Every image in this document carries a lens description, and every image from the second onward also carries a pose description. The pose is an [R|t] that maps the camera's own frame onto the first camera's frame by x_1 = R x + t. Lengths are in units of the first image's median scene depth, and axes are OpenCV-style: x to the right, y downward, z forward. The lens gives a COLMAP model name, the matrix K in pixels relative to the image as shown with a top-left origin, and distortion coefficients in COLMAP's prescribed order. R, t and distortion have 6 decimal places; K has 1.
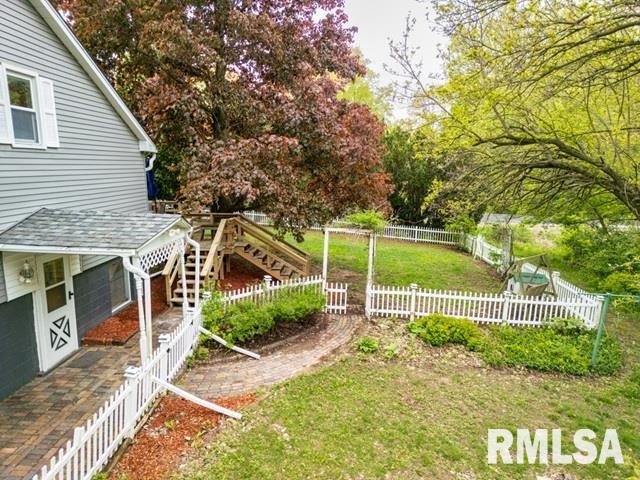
lens RADIAL K [[450.9, 0, 319.4], [0, 450.9, 239.0], [0, 0, 1]] dist [0.043266, -0.019683]
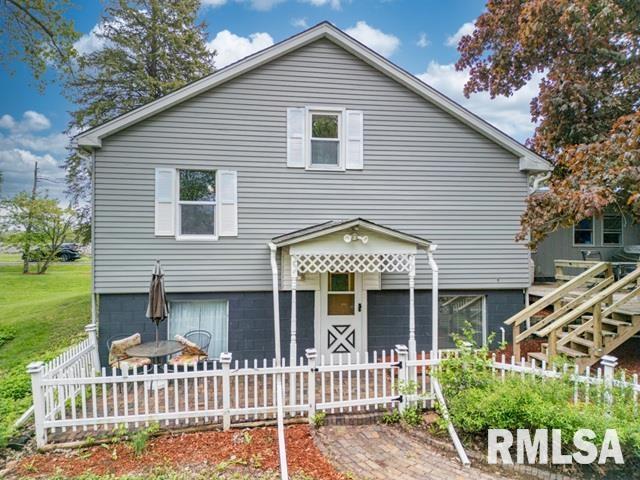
lens RADIAL K [[450.9, 0, 323.9], [0, 450.9, 238.8], [0, 0, 1]] dist [0.043266, -0.019683]
pose [[0.179696, -0.016601, -0.983582, 0.480946], [-0.161785, 0.985744, -0.046195, 0.030562], [0.970327, 0.167430, 0.174449, 0.749185]]
